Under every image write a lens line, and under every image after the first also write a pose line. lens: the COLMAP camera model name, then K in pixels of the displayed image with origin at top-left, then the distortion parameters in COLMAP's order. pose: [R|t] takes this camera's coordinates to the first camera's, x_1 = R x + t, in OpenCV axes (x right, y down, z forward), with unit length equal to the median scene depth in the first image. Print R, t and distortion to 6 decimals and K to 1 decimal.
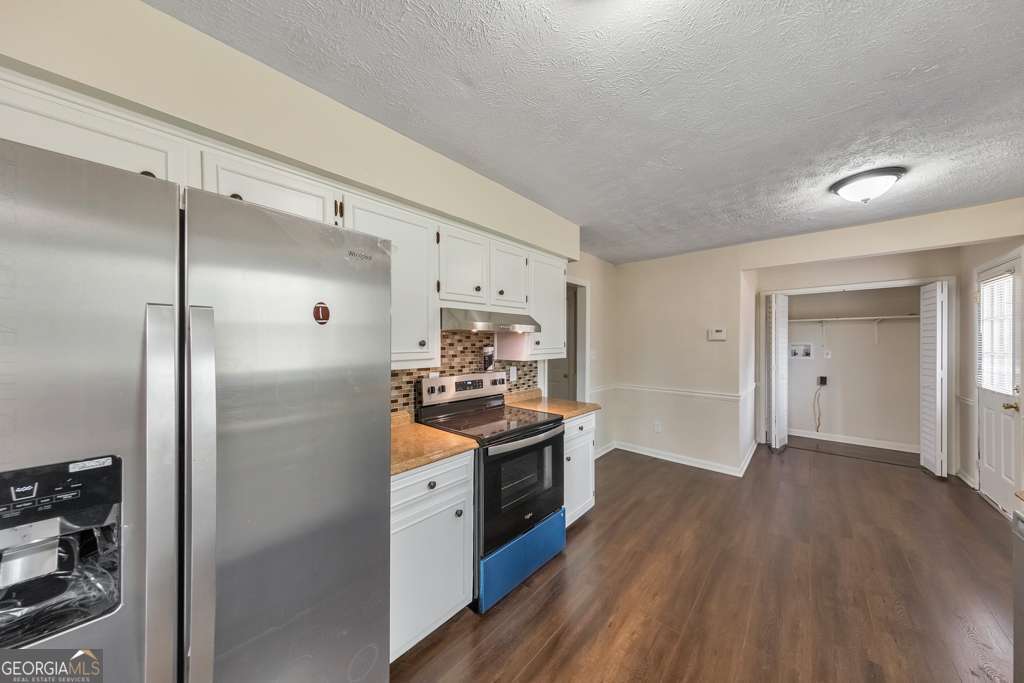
lens RADIAL K [[325.1, 0, 510.5], [0, 325.1, 343.7], [0, 0, 1]] dist [0.002022, 0.000181]
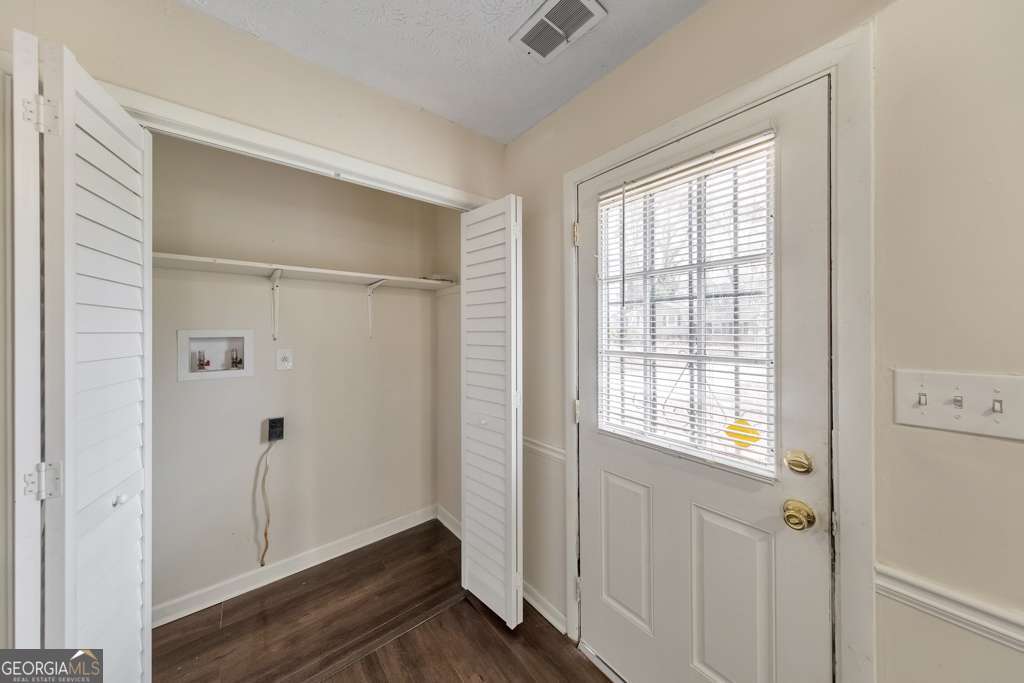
lens RADIAL K [[331.2, 0, 510.8], [0, 331.2, 329.9], [0, 0, 1]] dist [0.001316, -0.000057]
pose [[0.150459, 0.006933, 0.988592, 0.653063], [0.004894, 0.999958, -0.007757, 0.000405], [-0.988604, 0.006005, 0.150418, 0.708560]]
